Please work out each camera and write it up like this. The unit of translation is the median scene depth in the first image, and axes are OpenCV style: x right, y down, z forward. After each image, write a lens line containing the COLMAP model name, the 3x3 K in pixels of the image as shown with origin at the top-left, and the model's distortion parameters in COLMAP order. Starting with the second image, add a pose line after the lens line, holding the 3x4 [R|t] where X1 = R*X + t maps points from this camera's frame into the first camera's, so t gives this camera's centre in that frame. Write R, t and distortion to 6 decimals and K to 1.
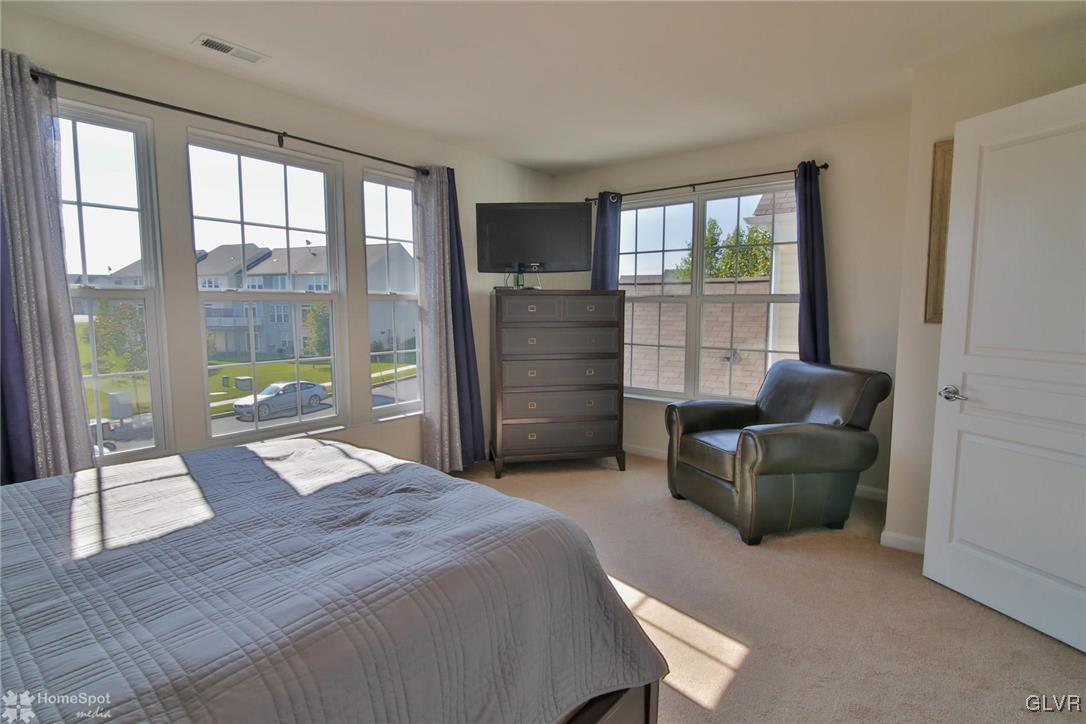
lens RADIAL K [[527.9, 0, 542.5], [0, 527.9, 358.9], [0, 0, 1]] dist [-0.019167, 0.000343]
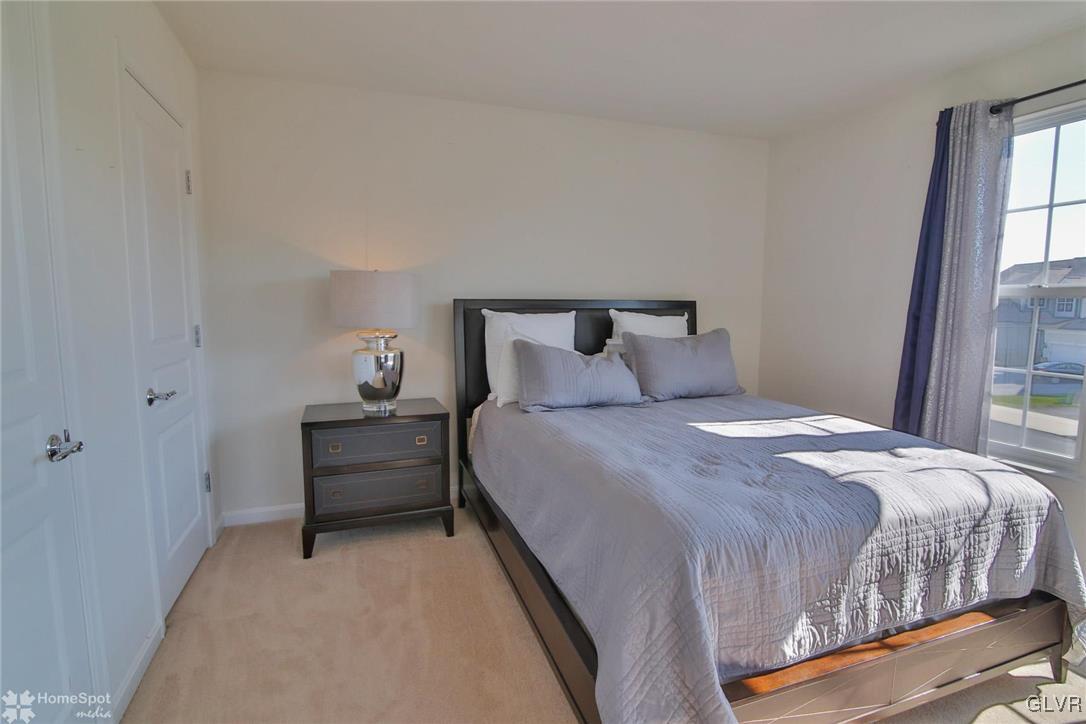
lens RADIAL K [[527.9, 0, 542.5], [0, 527.9, 358.9], [0, 0, 1]] dist [-0.019167, 0.000343]
pose [[-0.492030, 0.109819, -0.863624, 0.925172], [-0.086645, 0.980909, 0.174097, -0.147970], [0.866256, 0.160490, -0.473122, 1.100399]]
